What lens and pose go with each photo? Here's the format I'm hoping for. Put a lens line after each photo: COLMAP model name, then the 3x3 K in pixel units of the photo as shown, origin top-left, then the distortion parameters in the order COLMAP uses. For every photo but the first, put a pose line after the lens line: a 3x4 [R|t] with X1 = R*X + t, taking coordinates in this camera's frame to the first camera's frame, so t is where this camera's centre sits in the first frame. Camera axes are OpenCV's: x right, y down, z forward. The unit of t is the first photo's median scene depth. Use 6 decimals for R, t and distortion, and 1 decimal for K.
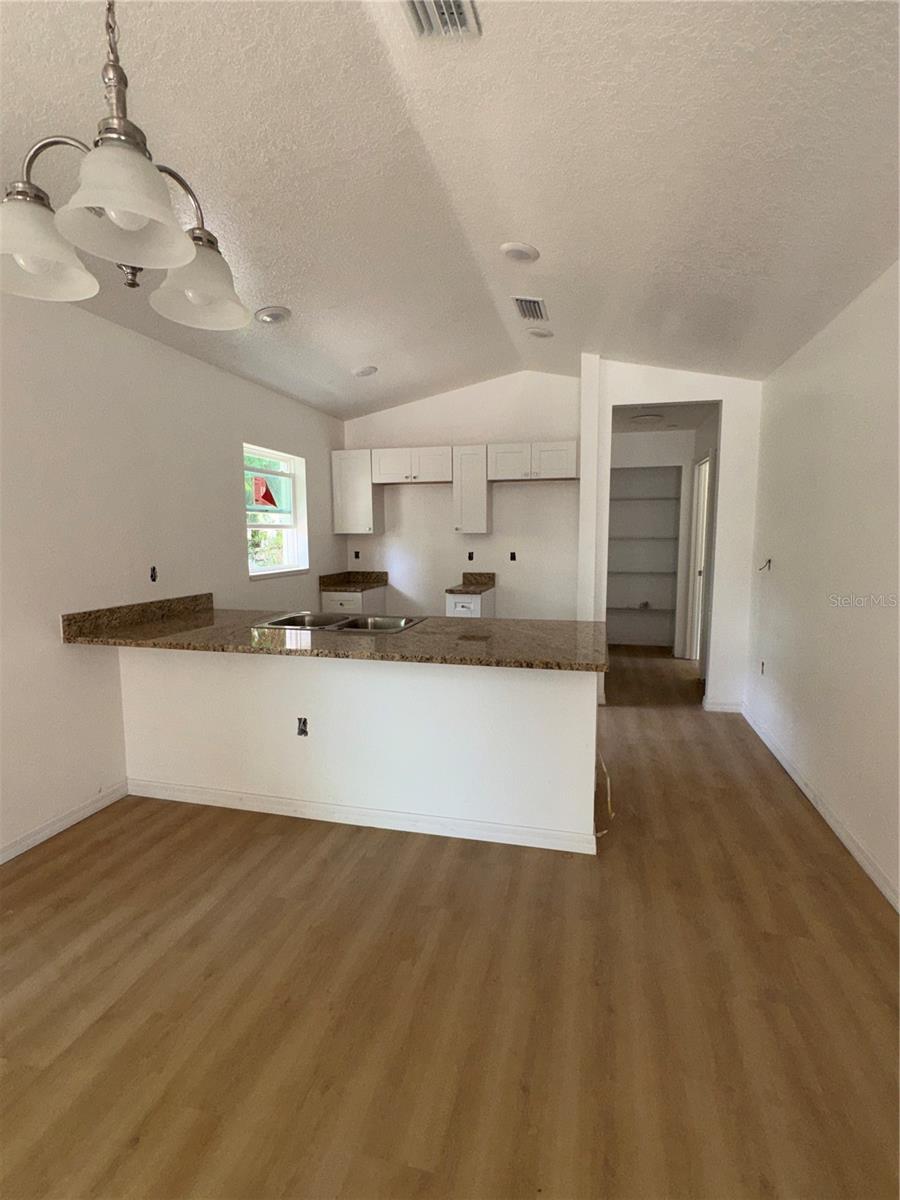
lens RADIAL K [[587.0, 0, 450.4], [0, 587.0, 600.8], [0, 0, 1]] dist [0.005761, 0.000386]
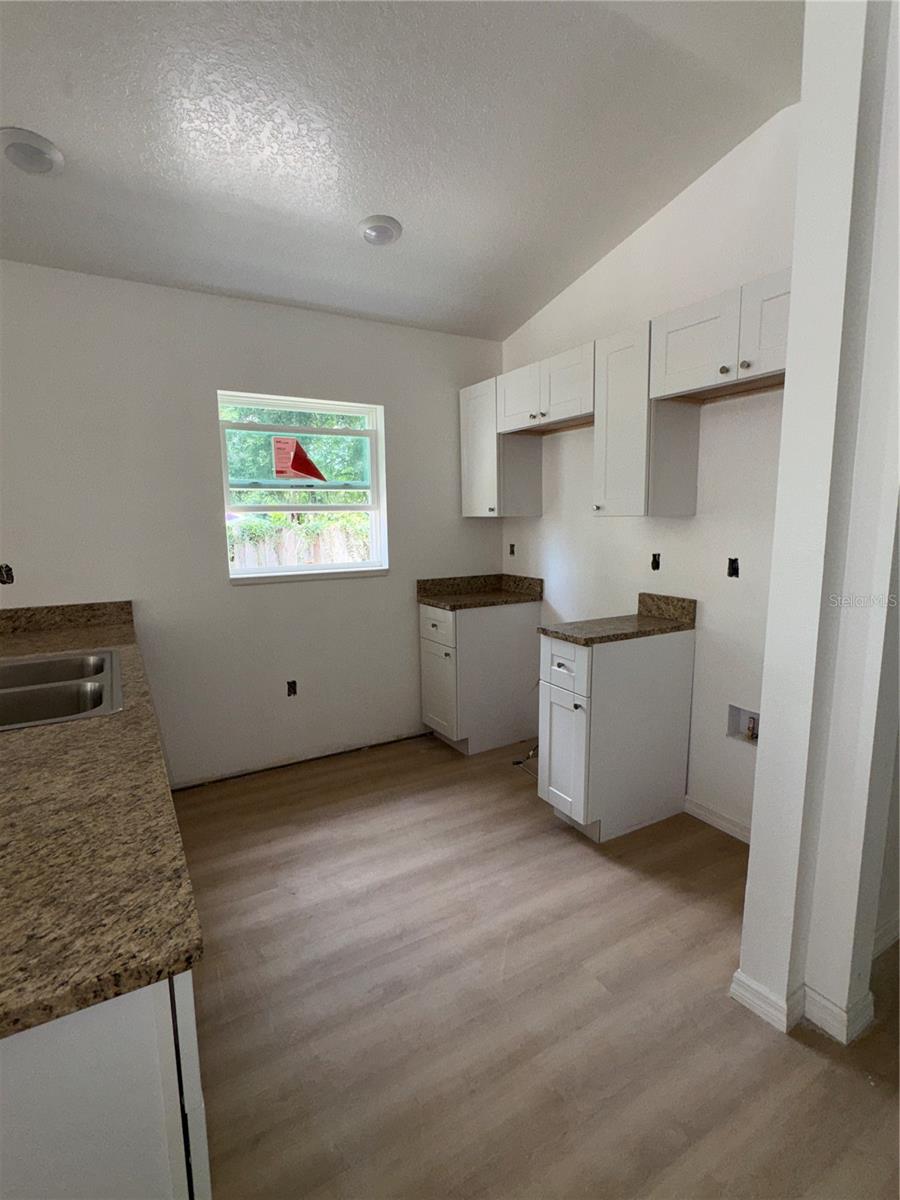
lens RADIAL K [[587.0, 0, 449.7], [0, 587.0, 600.6], [0, 0, 1]] dist [0.005761, 0.000386]
pose [[0.698794, 0.099898, -0.708313, 0.303267], [-0.074165, 0.994982, 0.067160, -0.071076], [0.711468, 0.005601, 0.702697, 0.583744]]
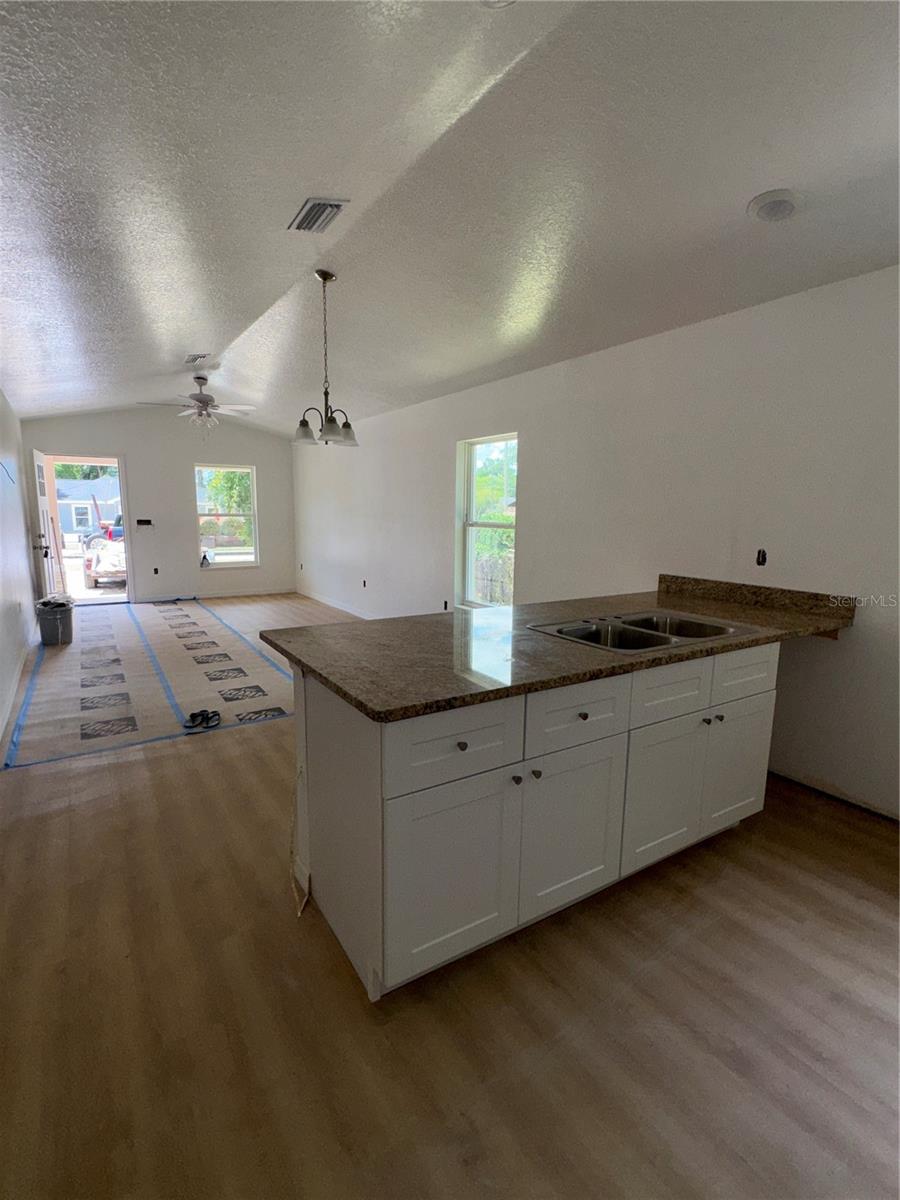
lens RADIAL K [[587.0, 0, 447.9], [0, 587.0, 601.1], [0, 0, 1]] dist [0.005761, 0.000386]
pose [[-0.683979, 0.109750, -0.721199, 0.351754], [-0.094892, 0.966834, 0.237124, -0.102664], [0.723304, 0.230624, -0.650880, 0.847726]]
